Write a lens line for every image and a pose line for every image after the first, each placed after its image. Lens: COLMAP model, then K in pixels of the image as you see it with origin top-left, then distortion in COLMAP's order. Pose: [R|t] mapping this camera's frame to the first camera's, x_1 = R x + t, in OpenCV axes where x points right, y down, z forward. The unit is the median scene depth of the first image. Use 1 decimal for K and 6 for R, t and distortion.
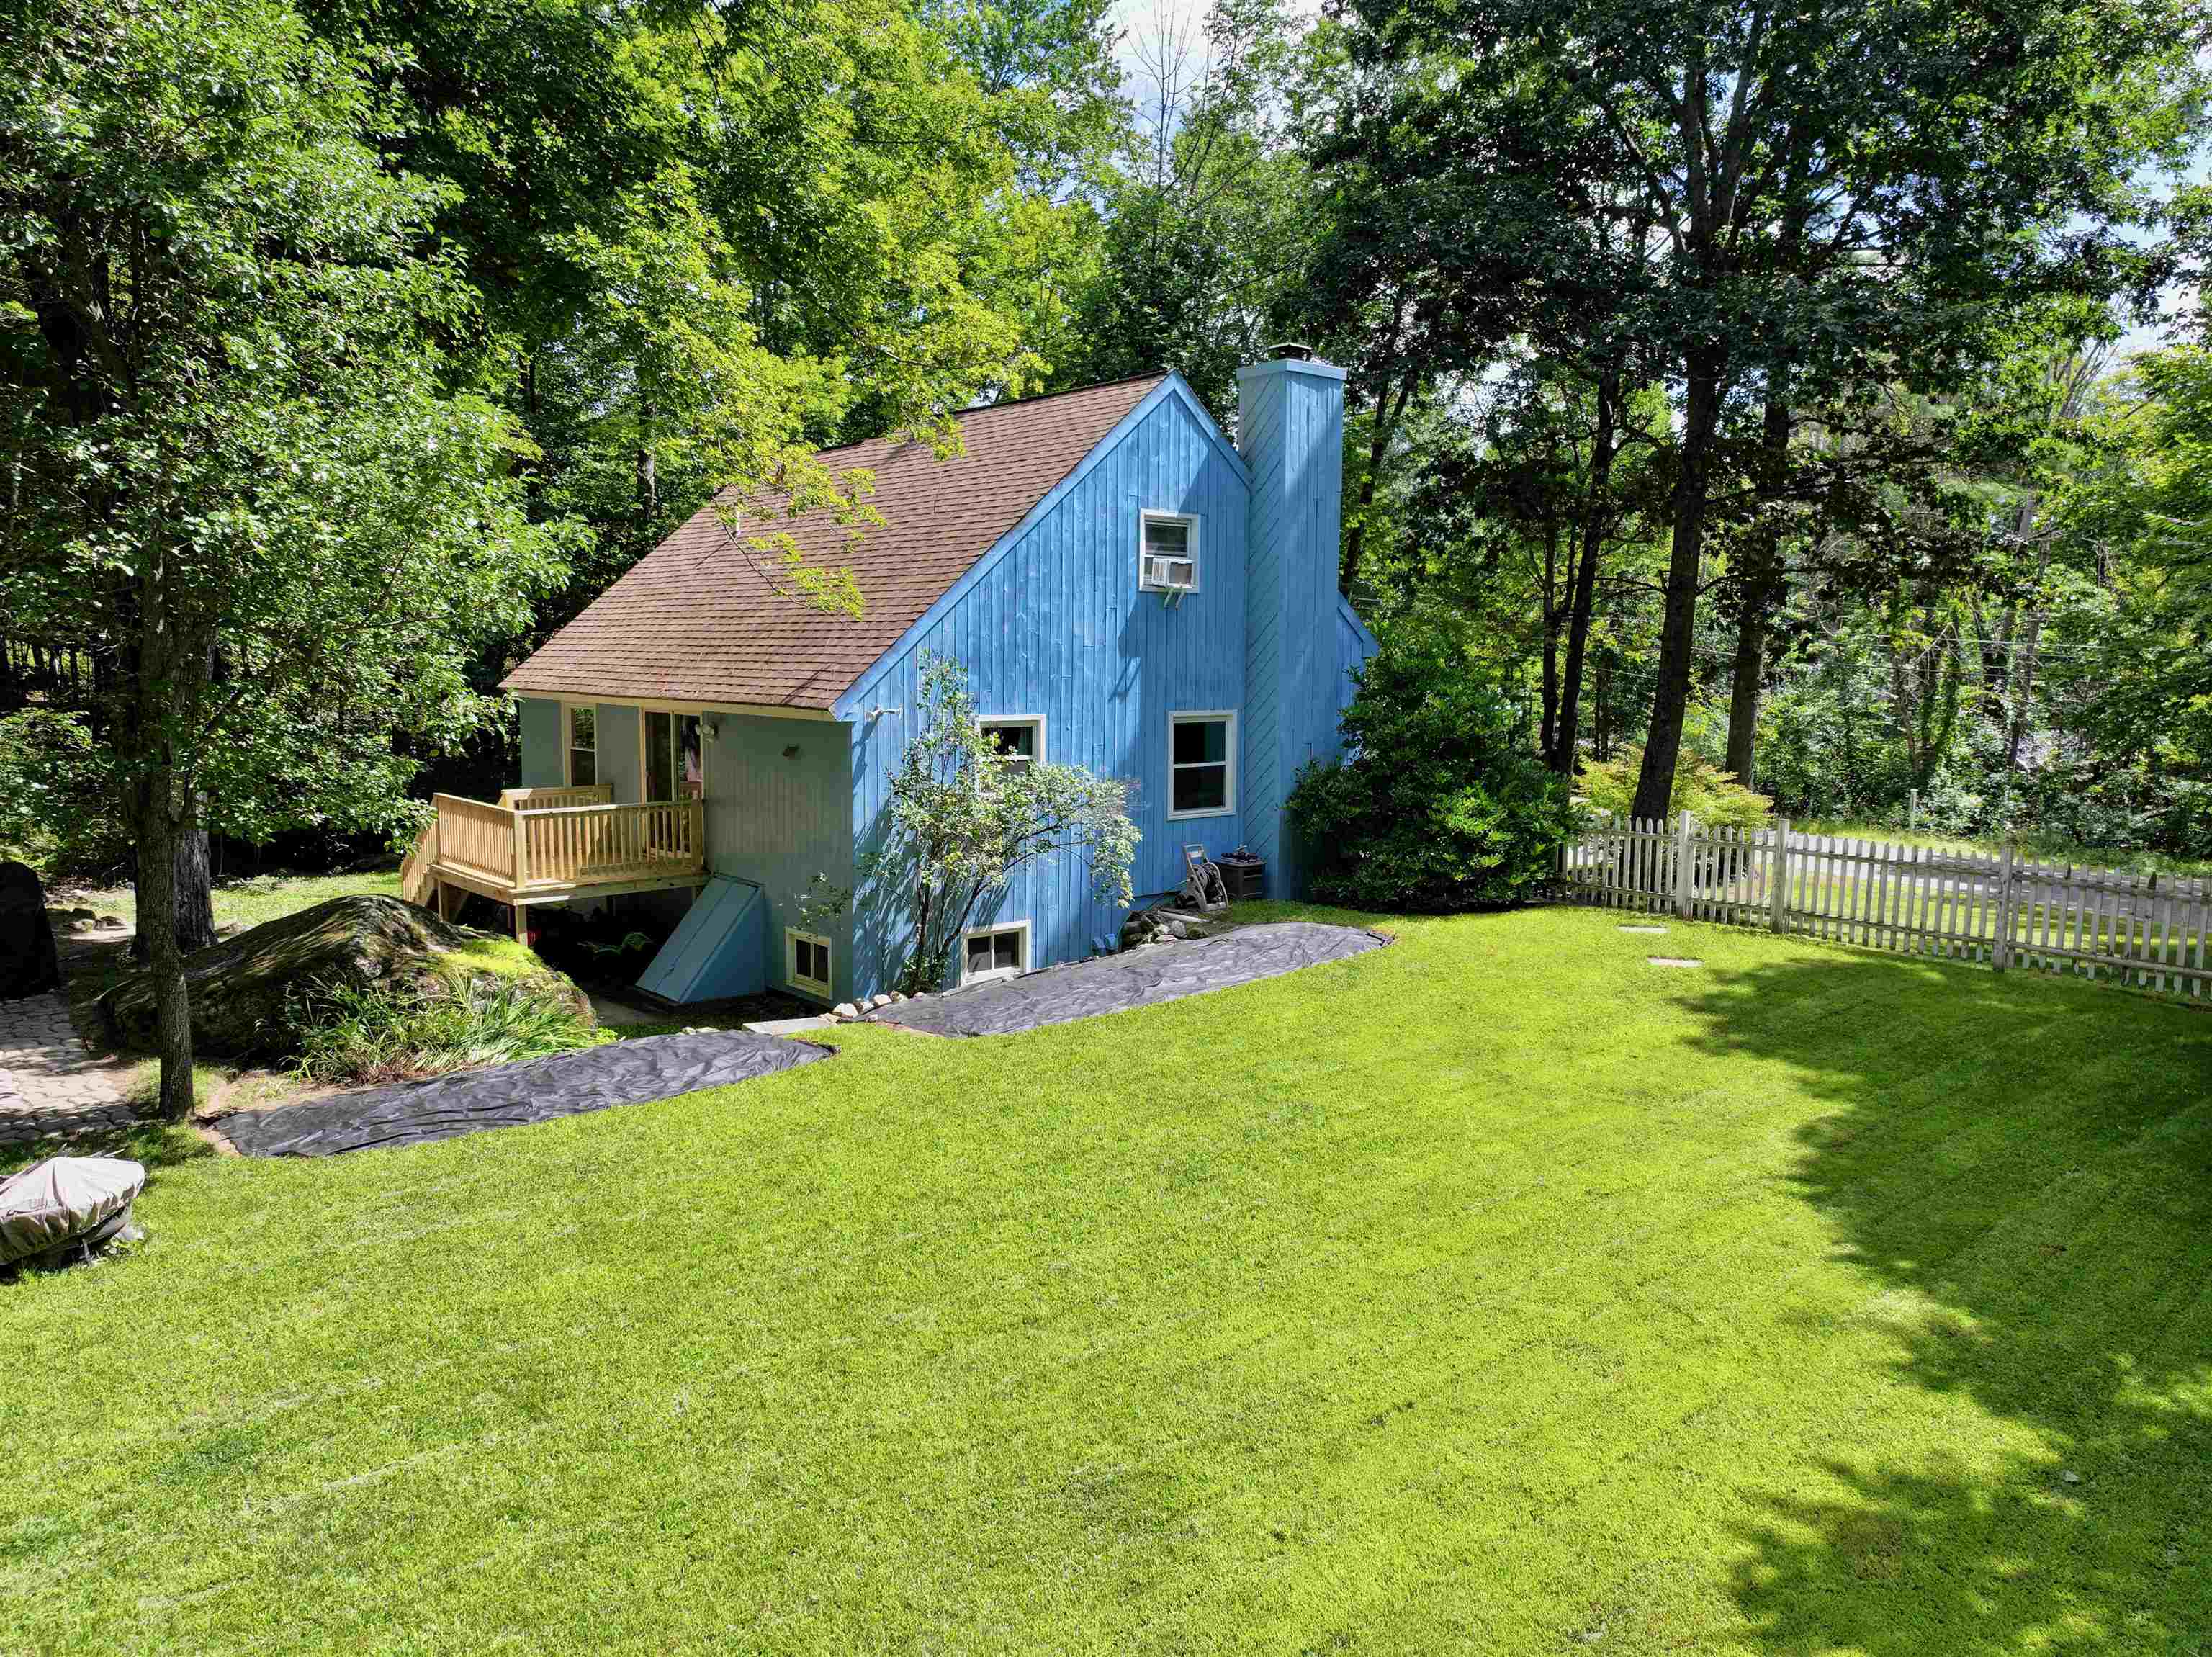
lens RADIAL K [[1556.3, 0, 1113.7], [0, 1556.3, 824.1], [0, 0, 1]] dist [0.003512, 0.009482]
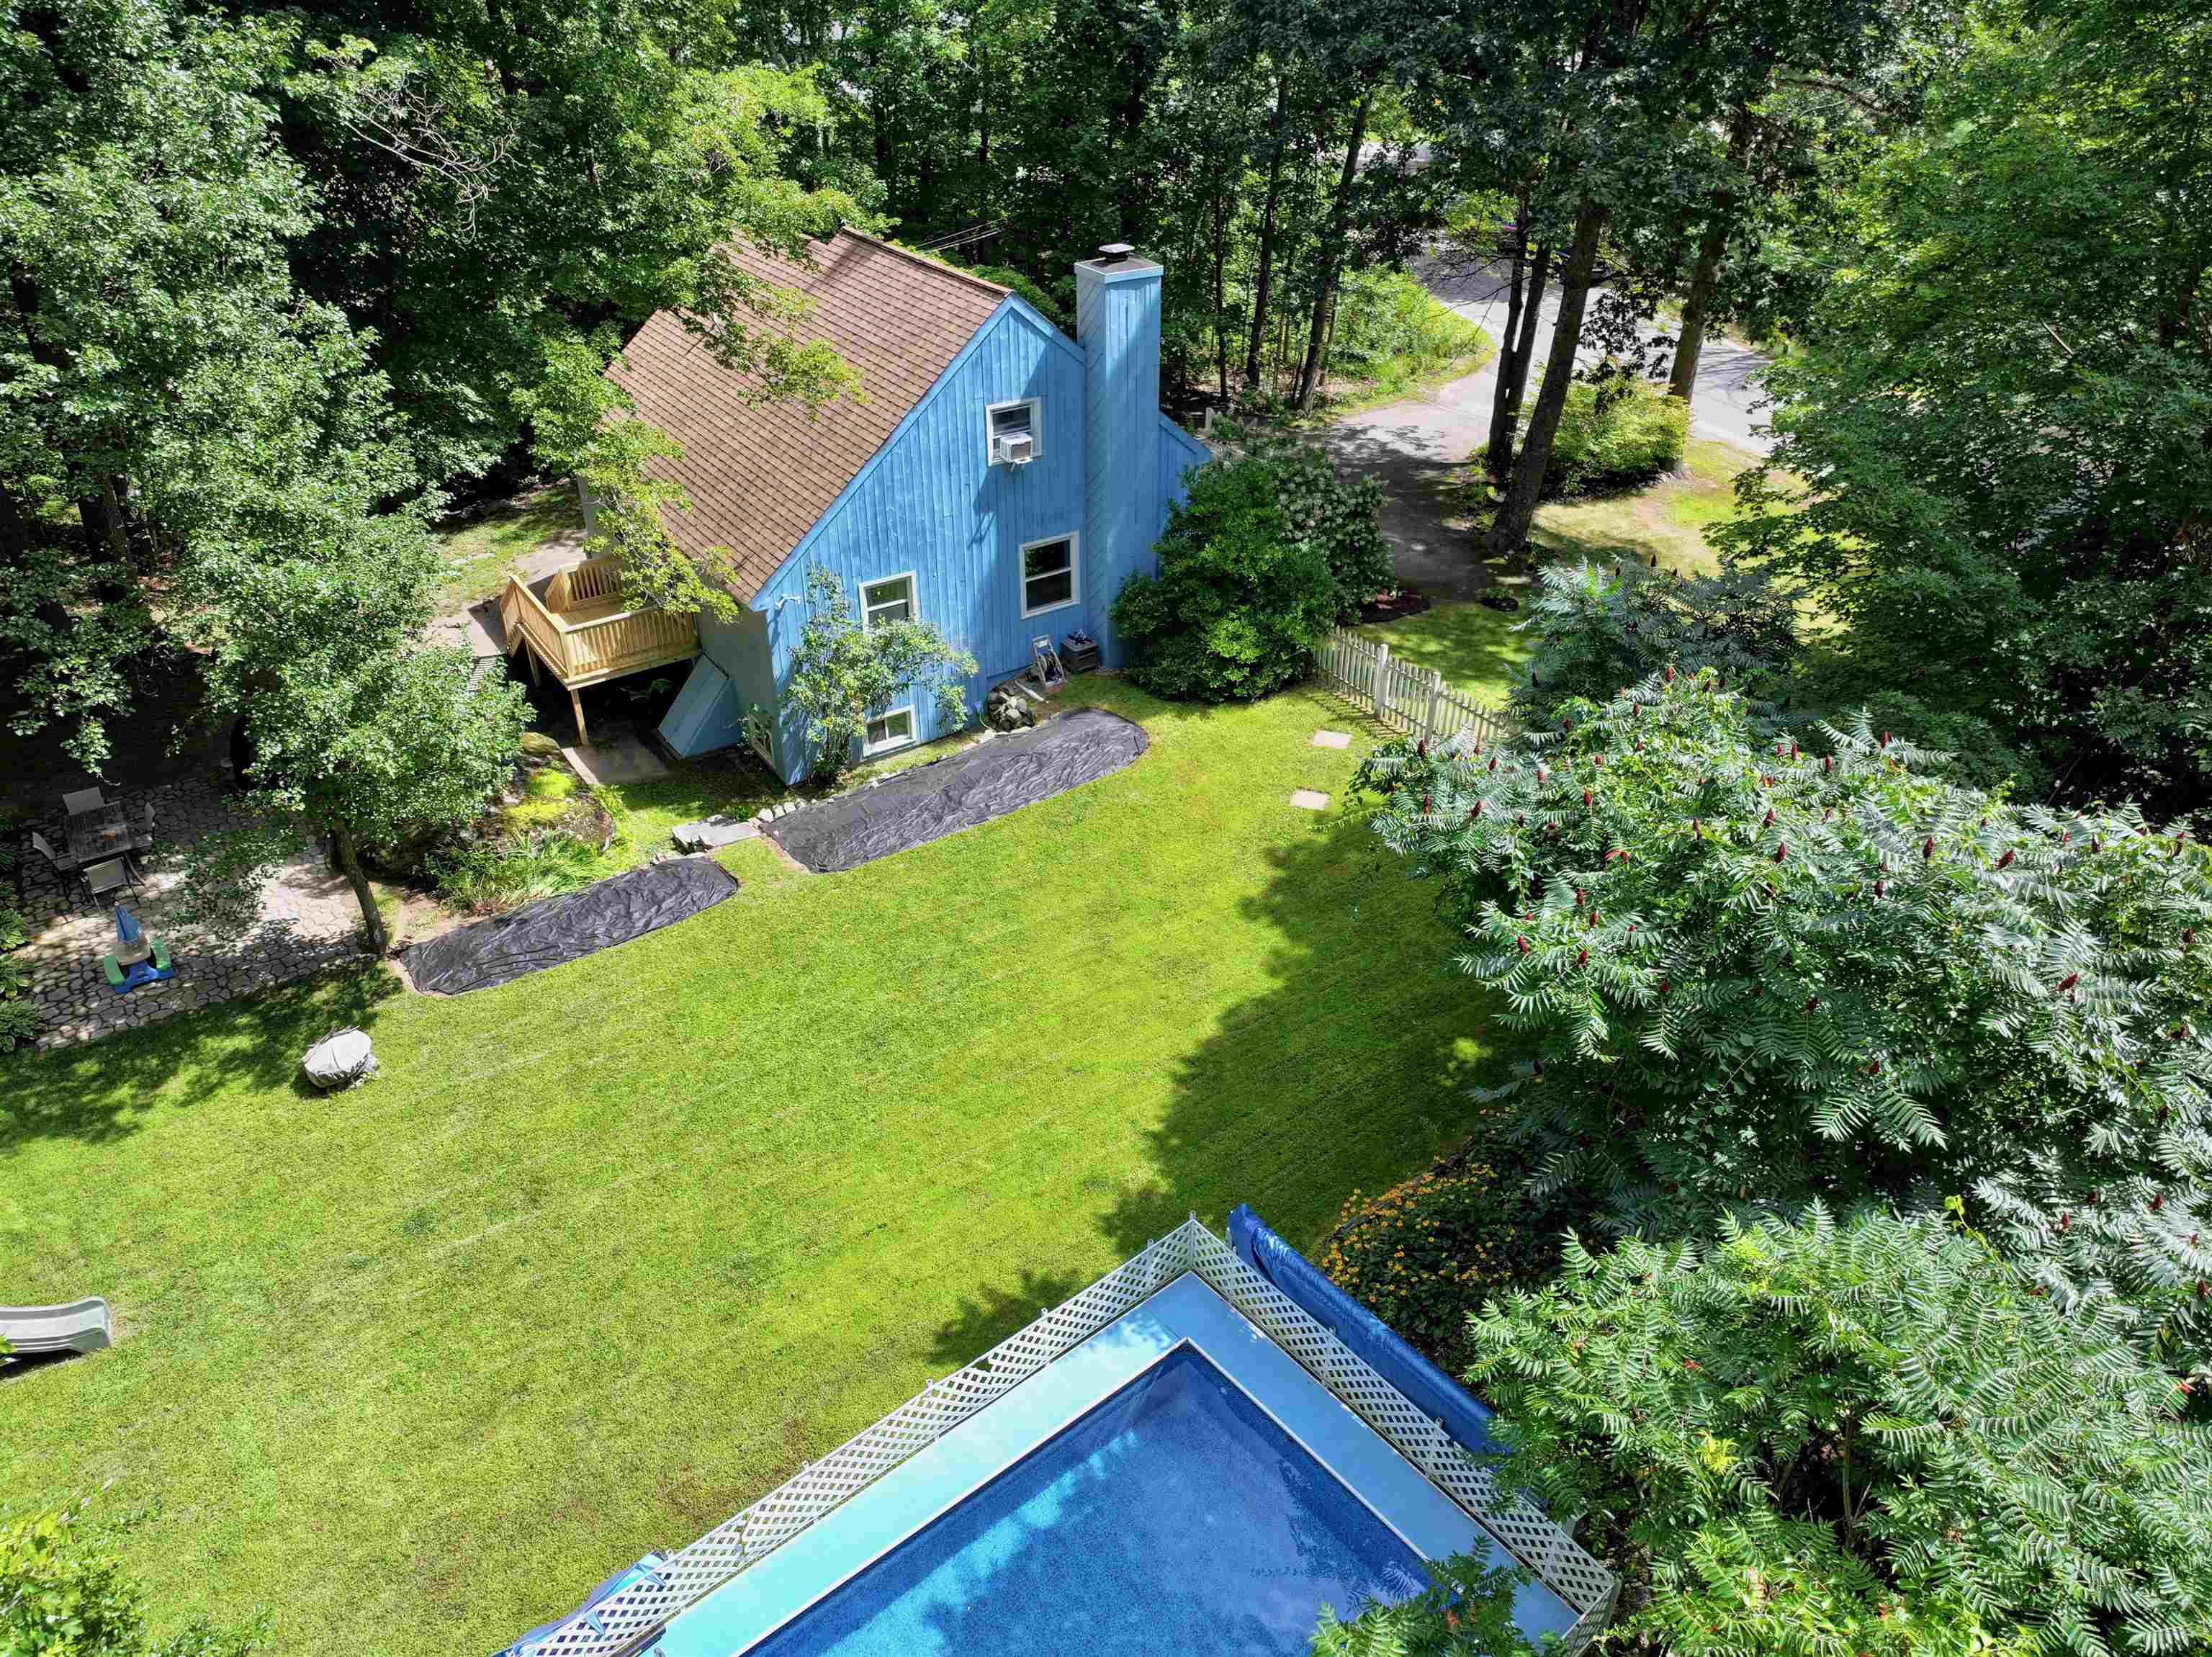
lens RADIAL K [[1556.3, 0, 1113.7], [0, 1556.3, 824.1], [0, 0, 1]] dist [0.003512, 0.009482]
pose [[0.993137, 0.056179, -0.102576, 0.283277], [-0.006218, 0.901195, 0.433370, -0.462849], [0.116787, -0.429758, 0.895360, -0.319396]]
